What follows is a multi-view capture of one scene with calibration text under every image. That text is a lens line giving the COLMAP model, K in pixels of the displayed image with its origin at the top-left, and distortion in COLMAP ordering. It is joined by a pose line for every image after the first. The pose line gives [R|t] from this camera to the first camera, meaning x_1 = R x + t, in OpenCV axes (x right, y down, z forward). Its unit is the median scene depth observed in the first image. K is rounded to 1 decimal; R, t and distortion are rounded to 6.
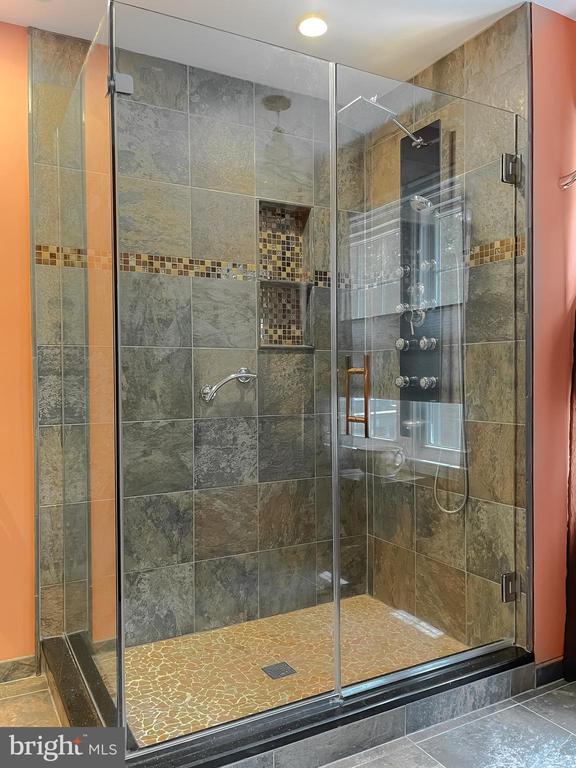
lens RADIAL K [[615.3, 0, 288.0], [0, 615.3, 384.0], [0, 0, 1]] dist [0.057392, -0.007788]
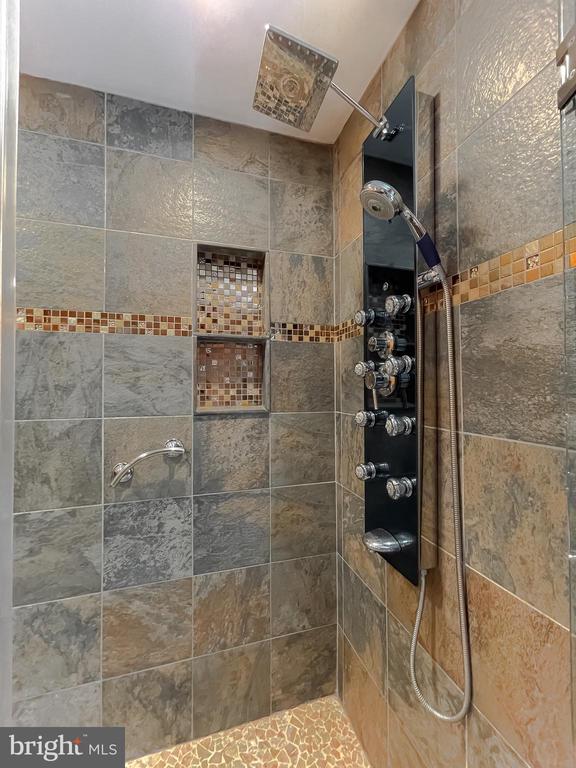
lens RADIAL K [[318.6, 0, 282.7], [0, 318.6, 380.8], [0, 0, 1]] dist [0.000295, 0.000183]
pose [[0.978220, -0.001054, -0.207567, 0.167497], [-0.005105, 0.999563, -0.029132, -0.095908], [0.207507, 0.029557, 0.977787, 0.614170]]
